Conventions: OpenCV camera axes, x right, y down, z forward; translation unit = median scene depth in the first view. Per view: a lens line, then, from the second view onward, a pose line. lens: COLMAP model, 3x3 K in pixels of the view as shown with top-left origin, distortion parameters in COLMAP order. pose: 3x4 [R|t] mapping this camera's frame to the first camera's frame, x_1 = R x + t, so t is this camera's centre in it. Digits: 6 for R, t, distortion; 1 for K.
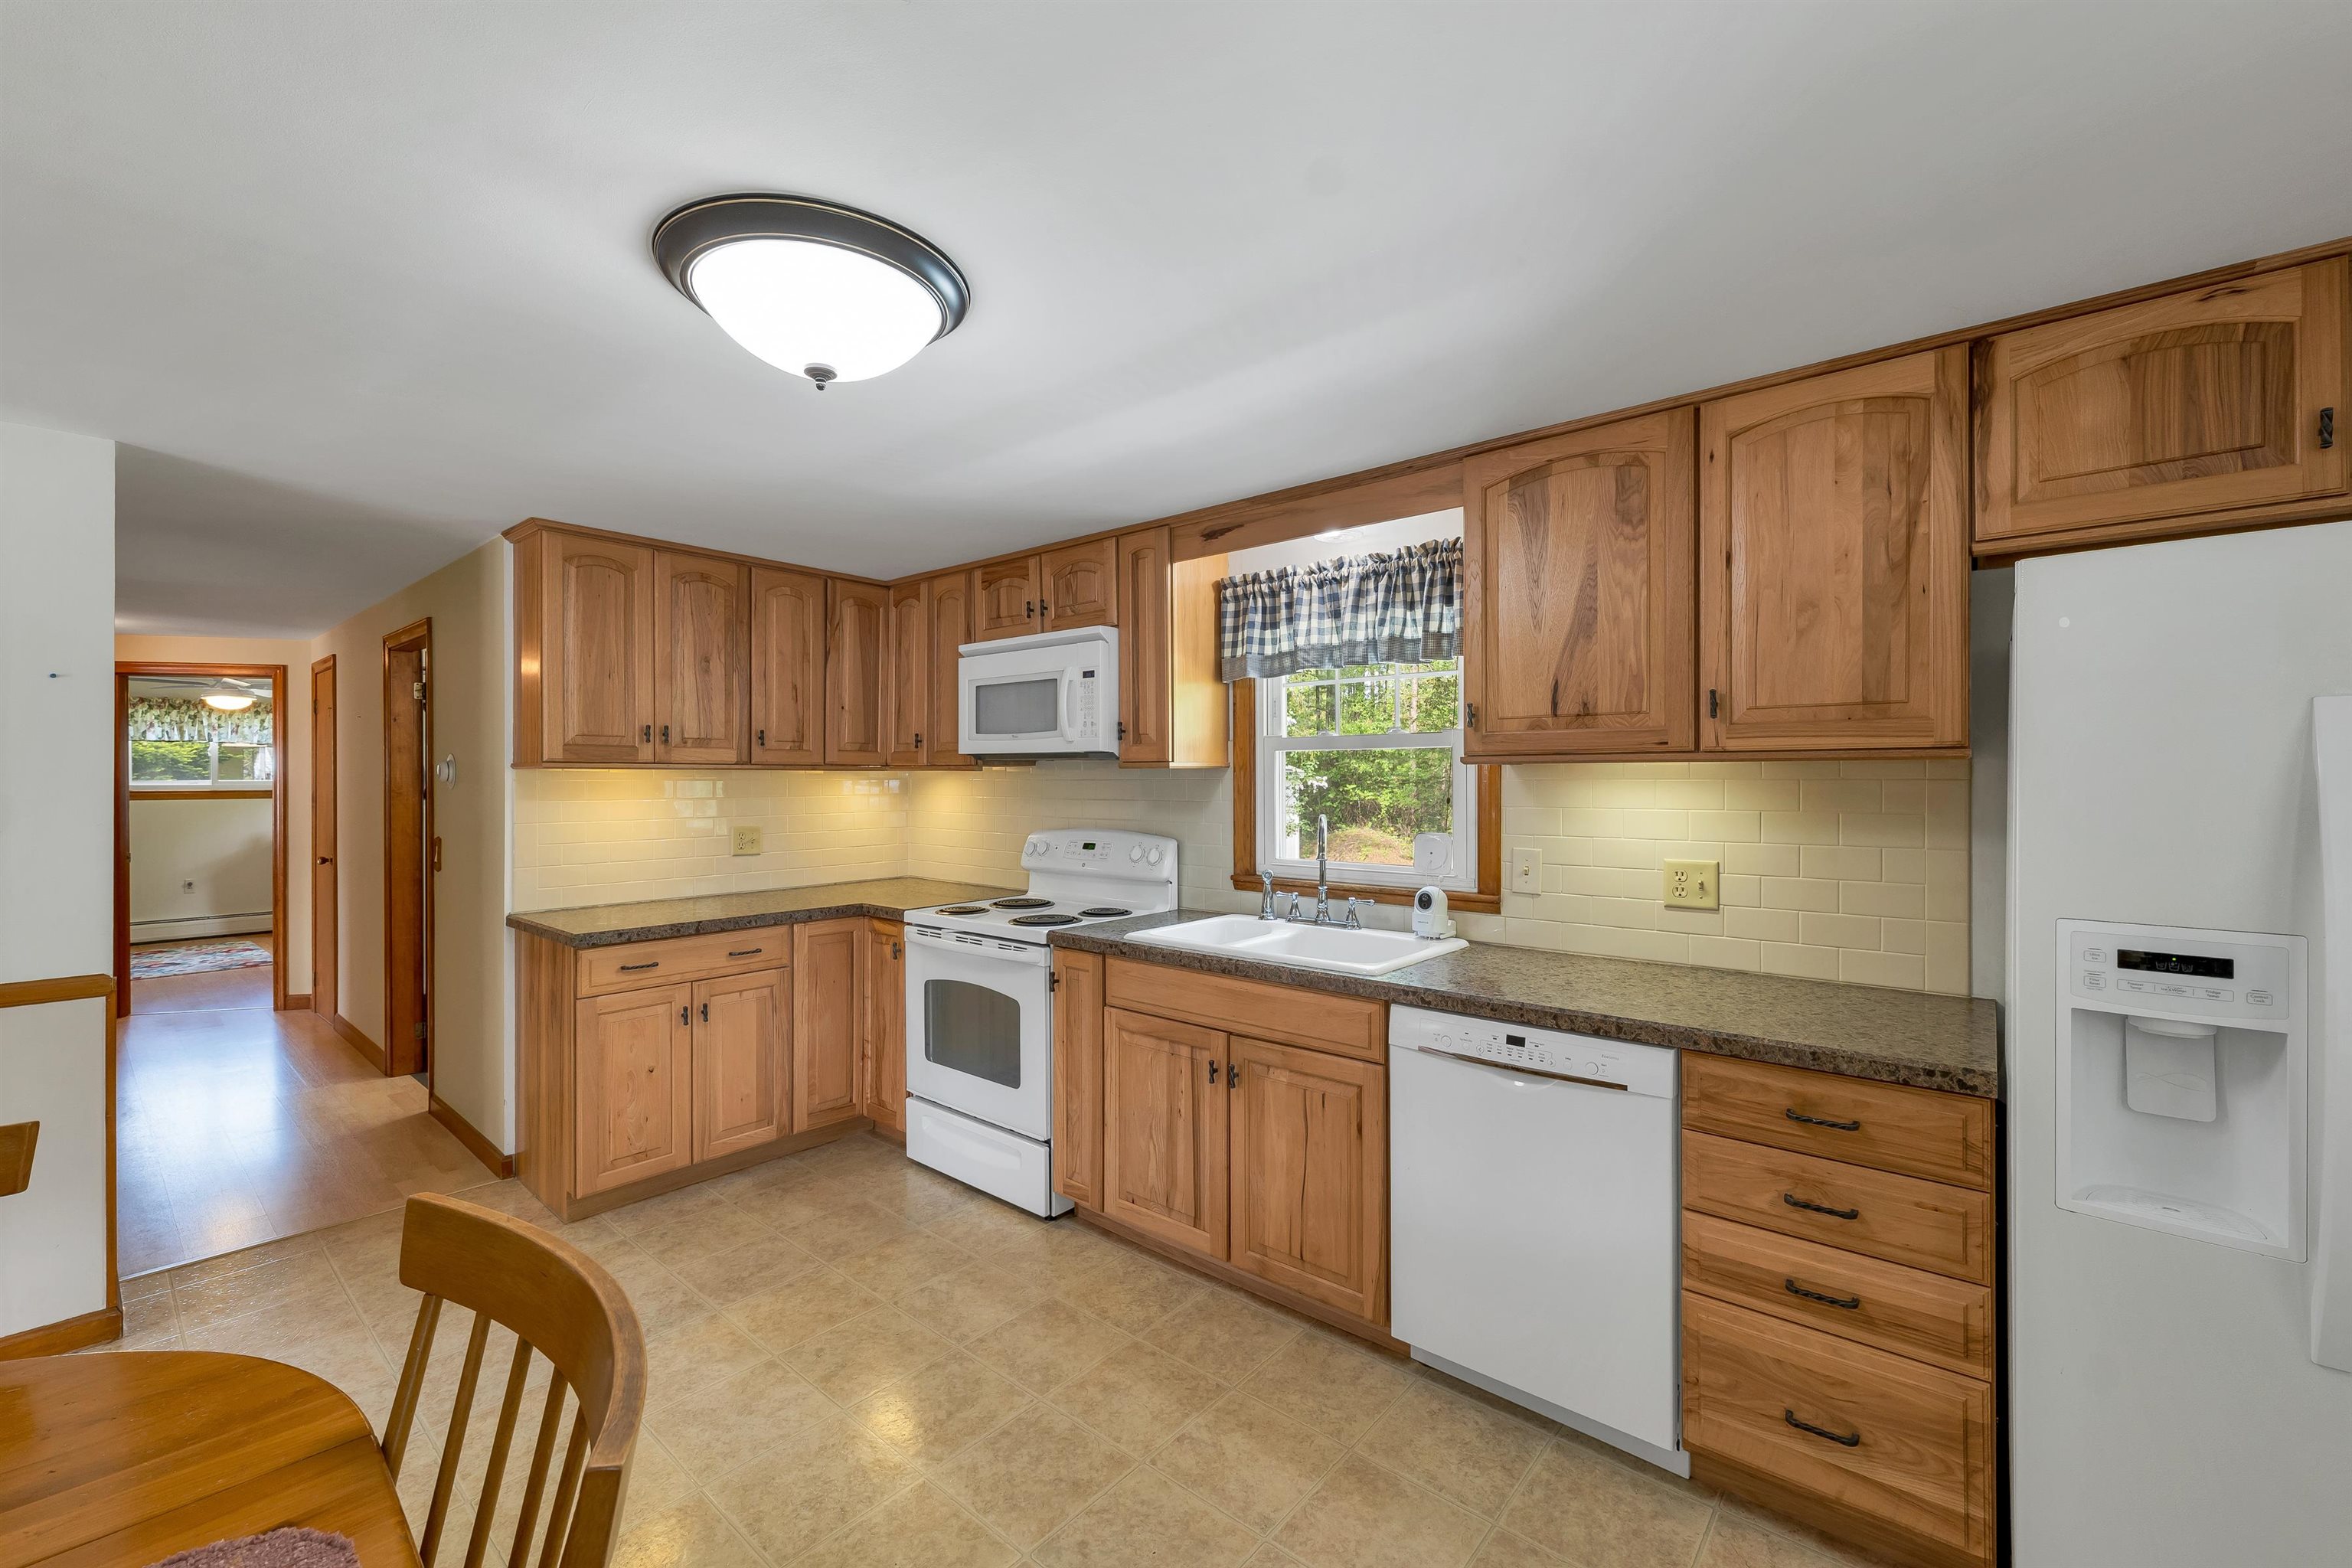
lens RADIAL K [[975.2, 0, 1175.2], [0, 975.2, 779.2], [0, 0, 1]] dist [0.000429, 0.000546]
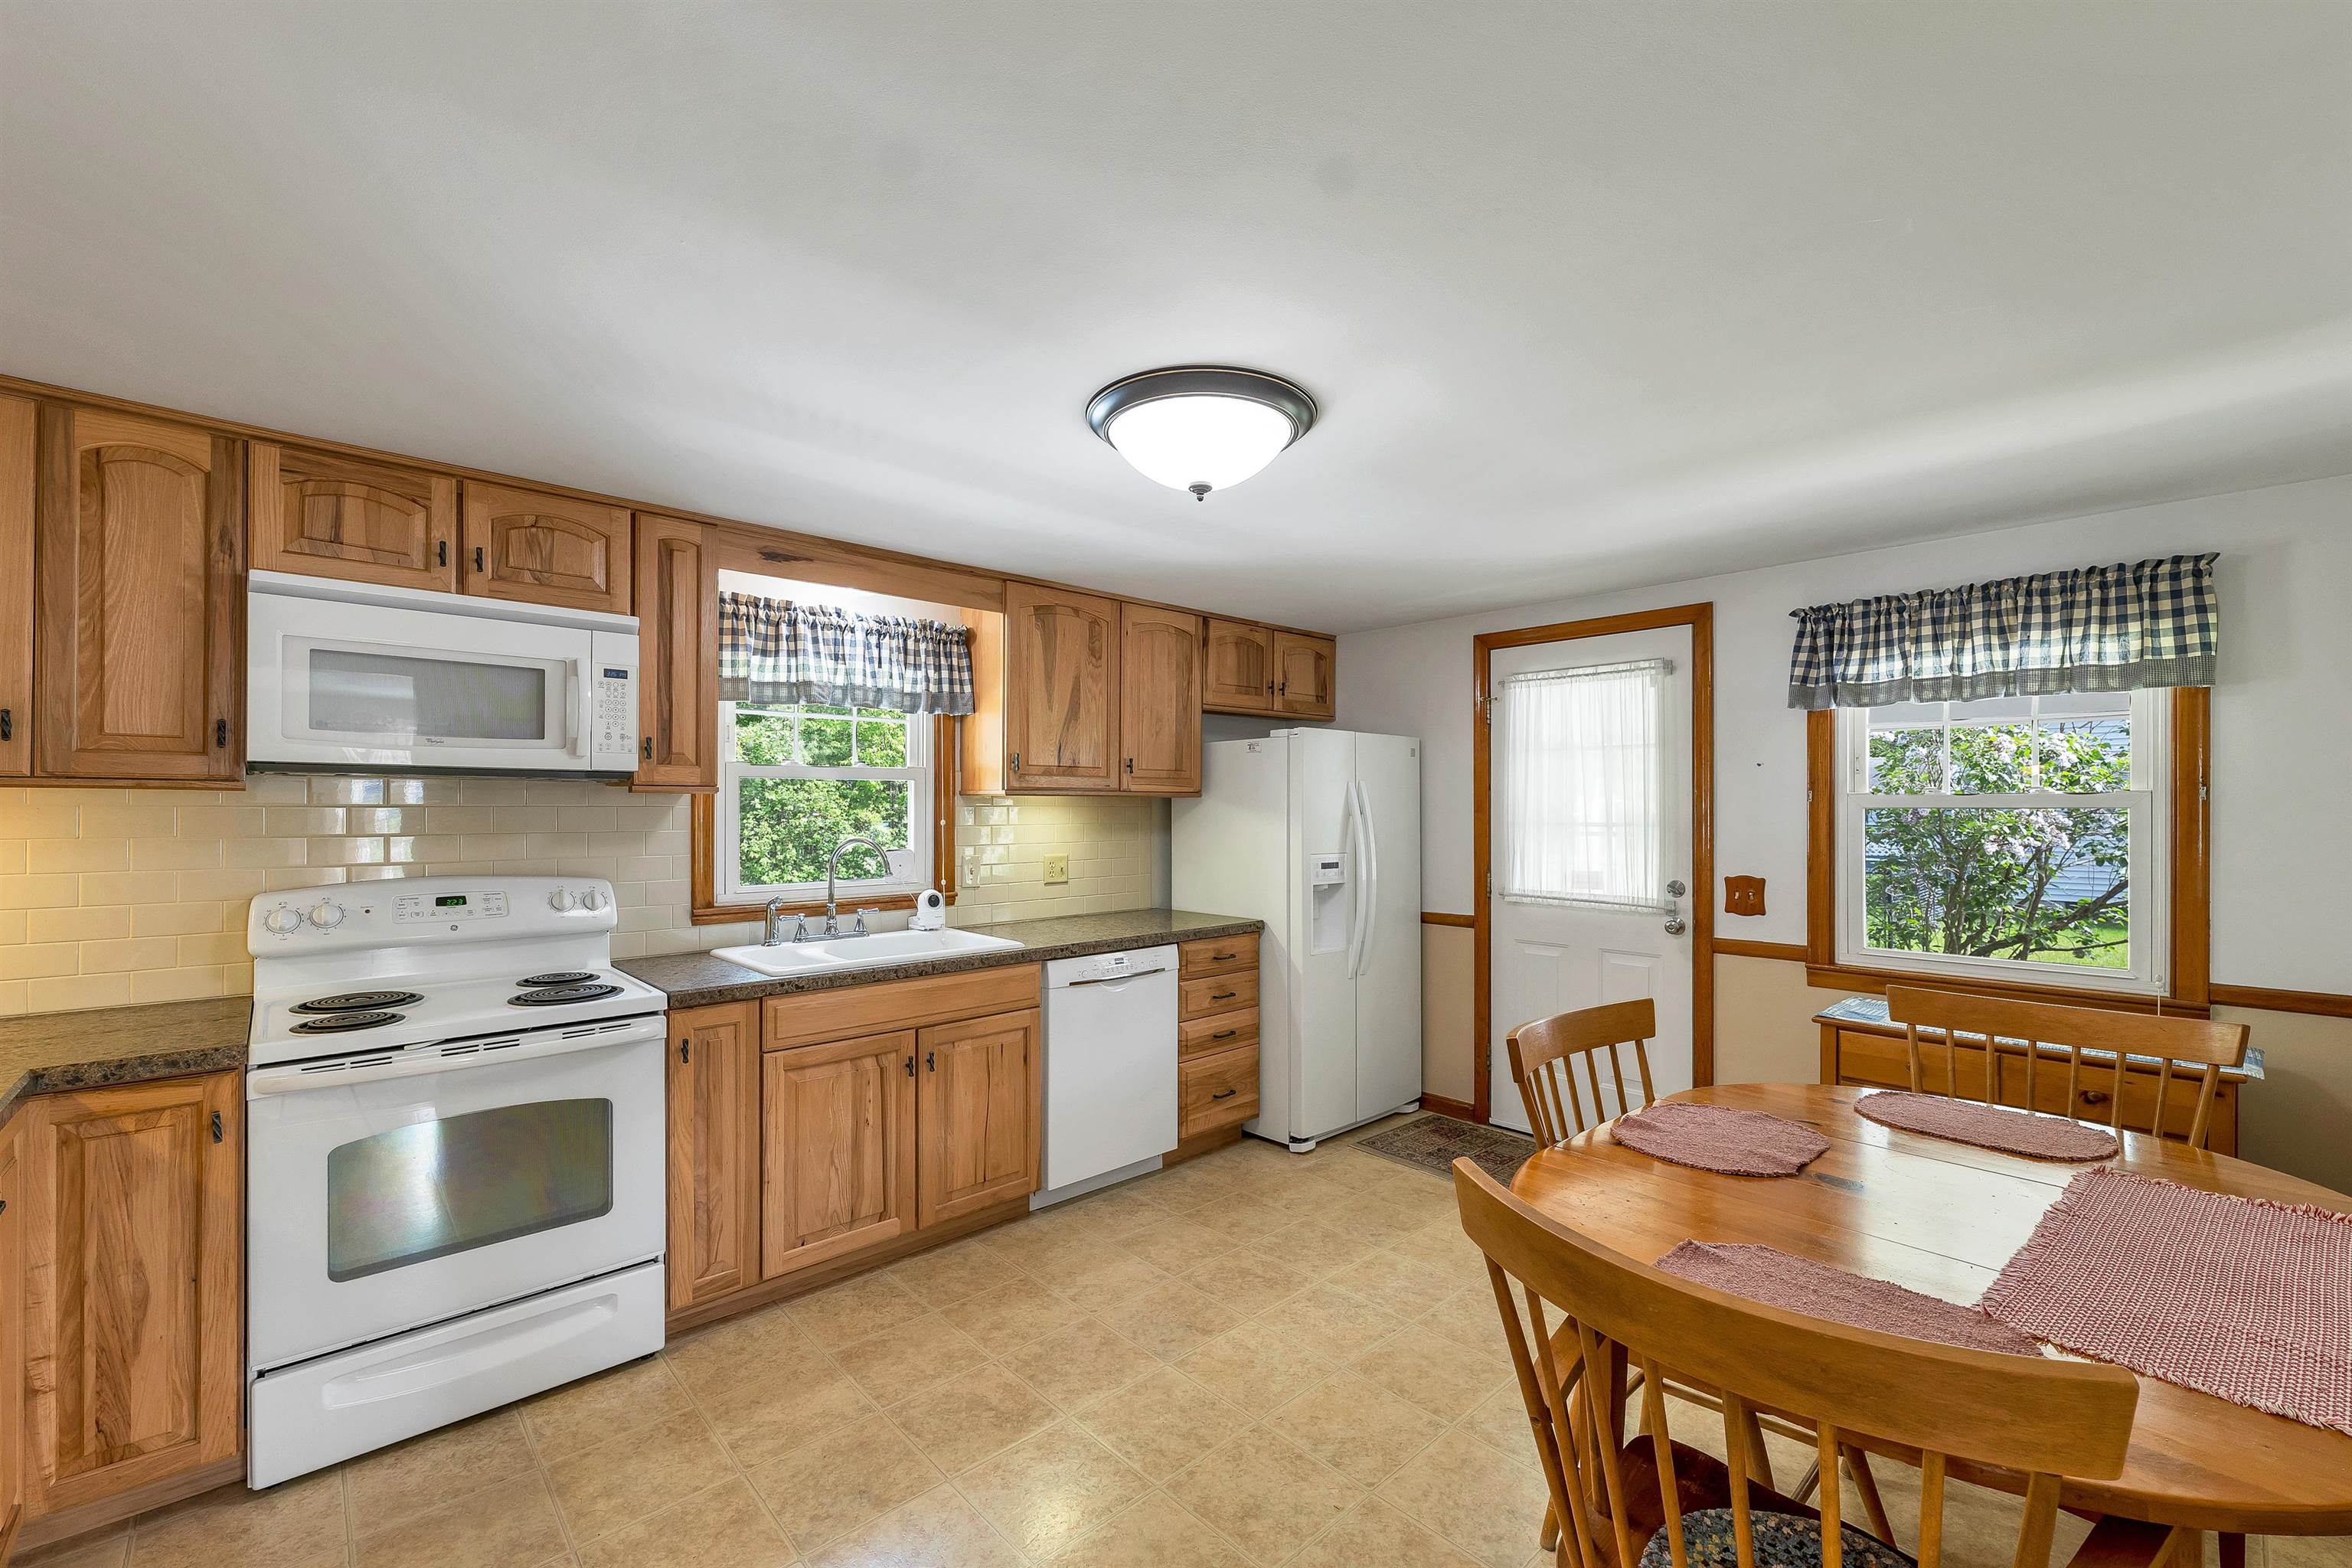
lens RADIAL K [[975.2, 0, 1198.0], [0, 975.2, 805.4], [0, 0, 1]] dist [0.000429, 0.000546]
pose [[0.087511, -0.000095, 0.996164, -0.929714], [-0.001025, 0.999999, 0.000186, -0.001303], [-0.996163, -0.001038, 0.087510, 0.505177]]
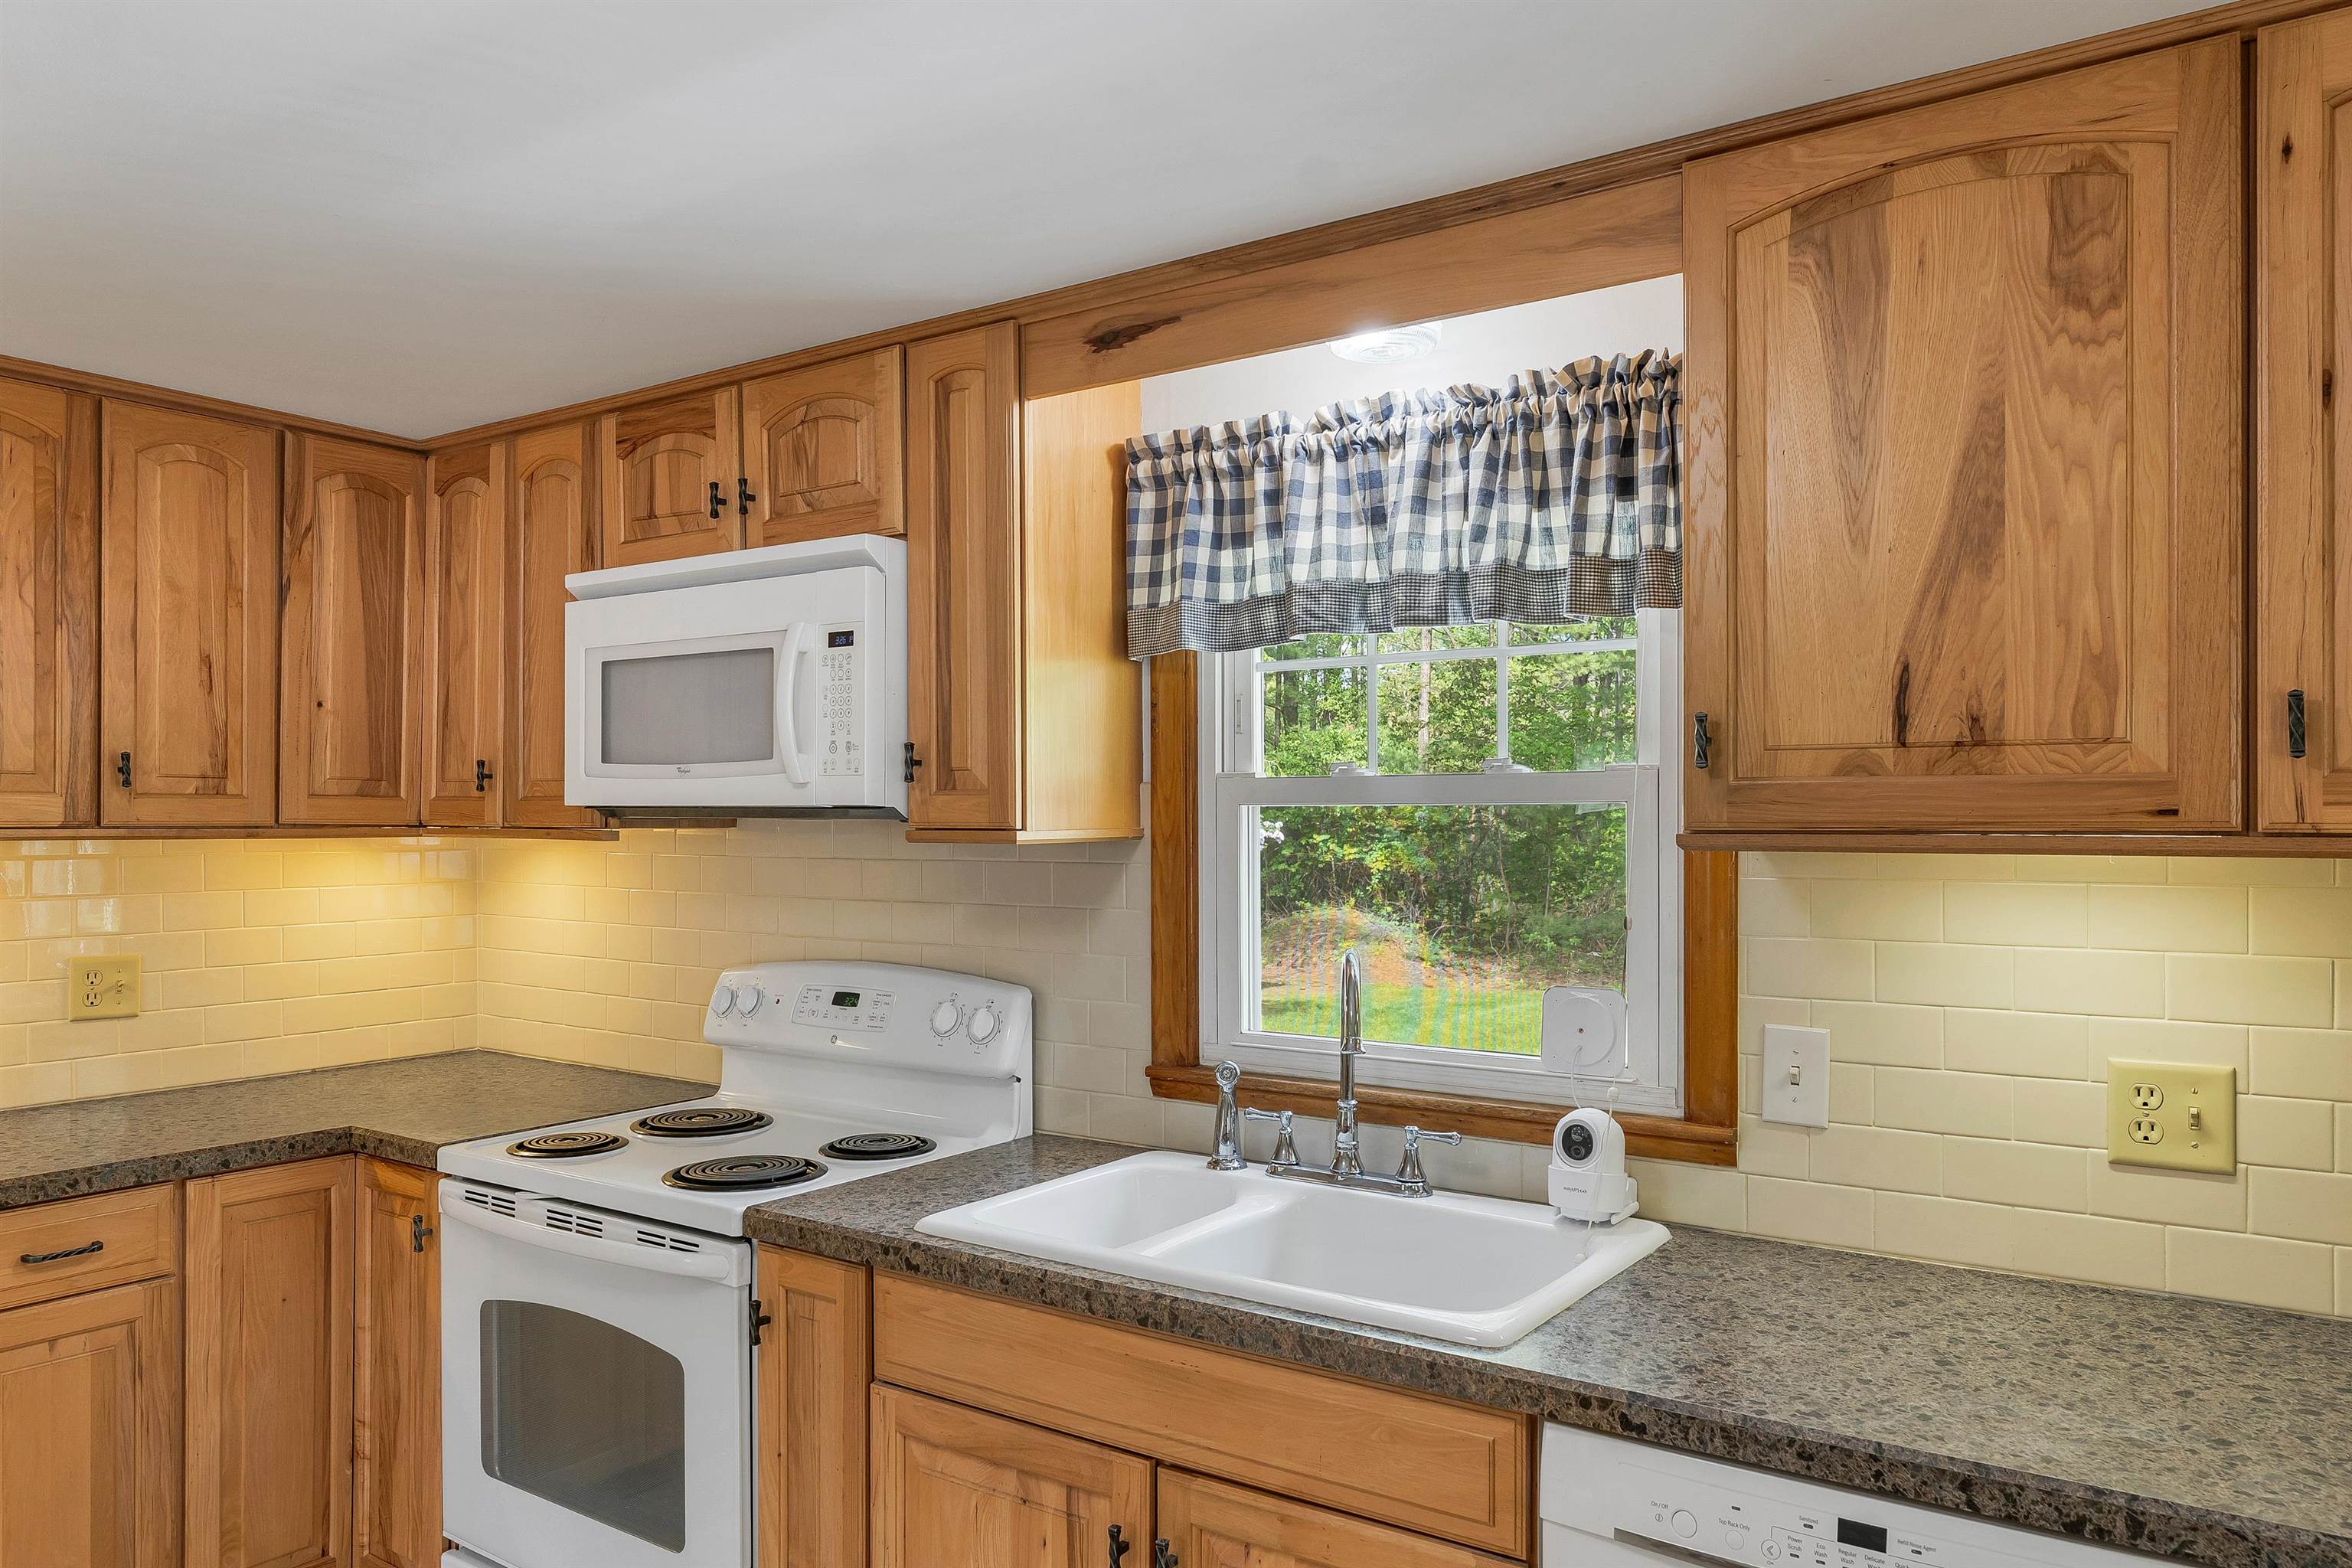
lens RADIAL K [[1625.9, 0, 1177.2], [0, 1625.9, 818.6], [0, 0, 1]] dist [-0.004313, 0.005718]
pose [[0.995265, 0.000664, 0.097201, -0.005421], [-0.000671, 1.000000, 0.000035, -0.025097], [-0.097201, -0.000100, 0.995265, 0.240489]]
